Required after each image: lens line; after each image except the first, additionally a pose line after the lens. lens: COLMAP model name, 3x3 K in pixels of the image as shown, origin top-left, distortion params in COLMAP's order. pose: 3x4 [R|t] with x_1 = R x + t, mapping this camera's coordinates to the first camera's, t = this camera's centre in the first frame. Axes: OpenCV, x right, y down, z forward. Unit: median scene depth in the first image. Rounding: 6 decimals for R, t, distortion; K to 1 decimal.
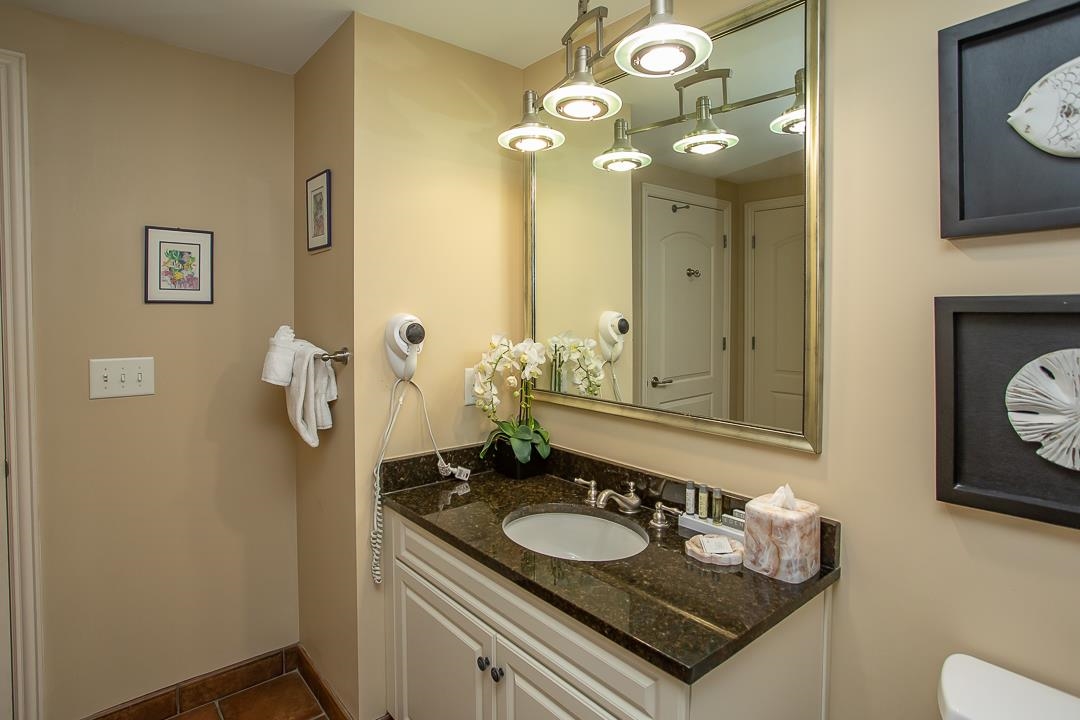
lens RADIAL K [[581.4, 0, 541.3], [0, 581.4, 319.0], [0, 0, 1]] dist [-0.065488, 0.034918]
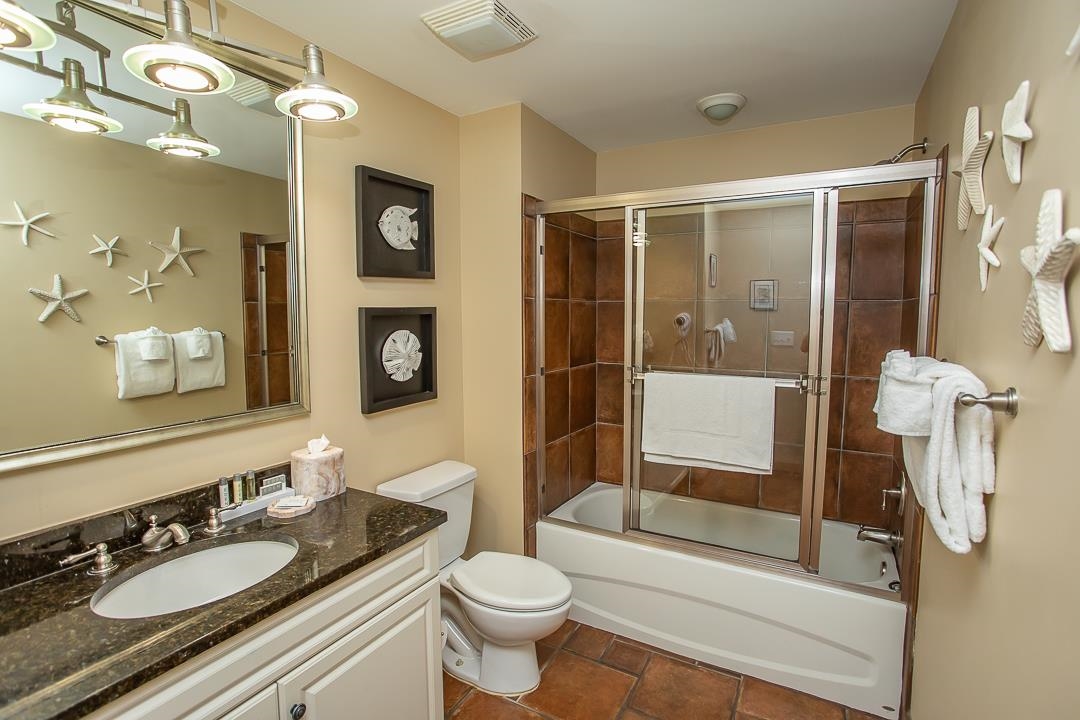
lens RADIAL K [[558.7, 0, 540.0], [0, 558.7, 360.0], [0, 0, 1]] dist [-0.061533, 0.049079]
pose [[-0.382301, -0.078839, 0.920668, -0.592616], [0.020025, 0.995413, 0.093555, -0.012336], [-0.923821, 0.054203, -0.378969, 0.558374]]
